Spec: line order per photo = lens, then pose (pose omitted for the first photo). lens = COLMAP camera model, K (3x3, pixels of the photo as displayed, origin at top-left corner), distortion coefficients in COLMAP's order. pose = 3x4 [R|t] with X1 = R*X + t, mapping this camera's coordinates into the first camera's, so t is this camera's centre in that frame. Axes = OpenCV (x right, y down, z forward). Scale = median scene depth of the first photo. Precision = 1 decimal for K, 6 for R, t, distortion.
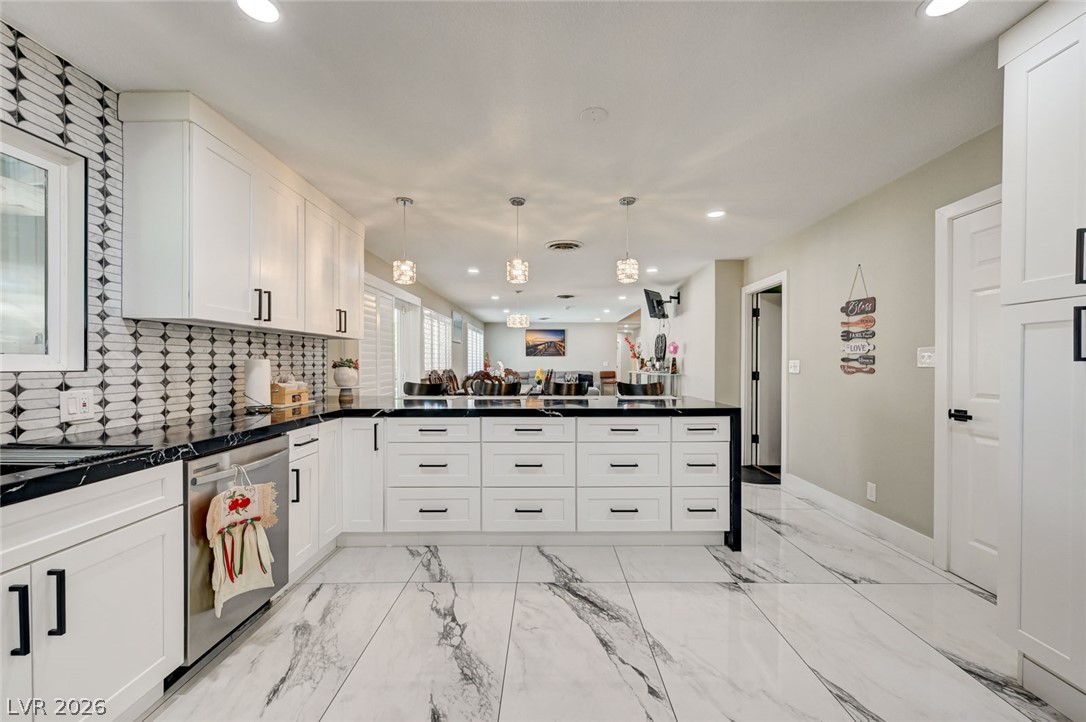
lens RADIAL K [[429.5, 0, 546.8], [0, 429.5, 366.9], [0, 0, 1]] dist [0.000696, 0.000155]
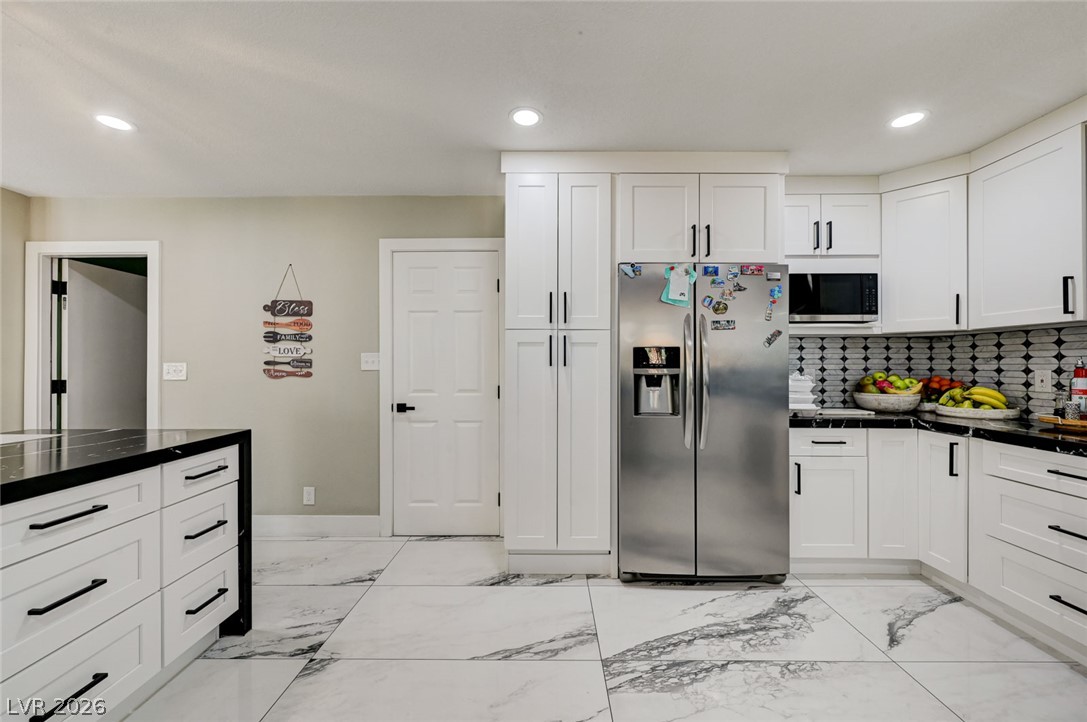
lens RADIAL K [[428.6, 0, 546.5], [0, 428.6, 363.6], [0, 0, 1]] dist [-0.000253, -0.000083]
pose [[0.003969, 0.004529, 0.999982, -0.233867], [0.008689, 0.999952, -0.004563, -0.006691], [-0.999954, 0.008707, 0.003929, 0.436427]]
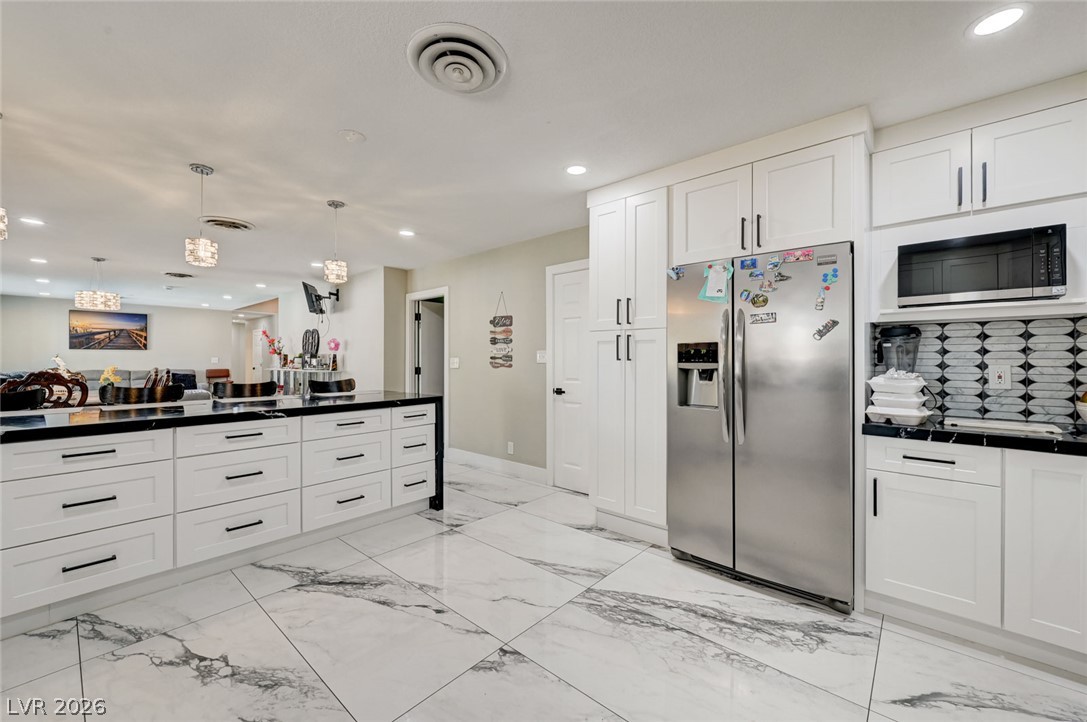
lens RADIAL K [[430.6, 0, 547.3], [0, 430.6, 358.7], [0, 0, 1]] dist [-0.000650, 0.000123]
pose [[0.657870, 0.000382, 0.753132, -0.266080], [0.006171, 0.999964, -0.005898, -0.004926], [-0.753107, 0.008528, 0.657843, -0.063692]]
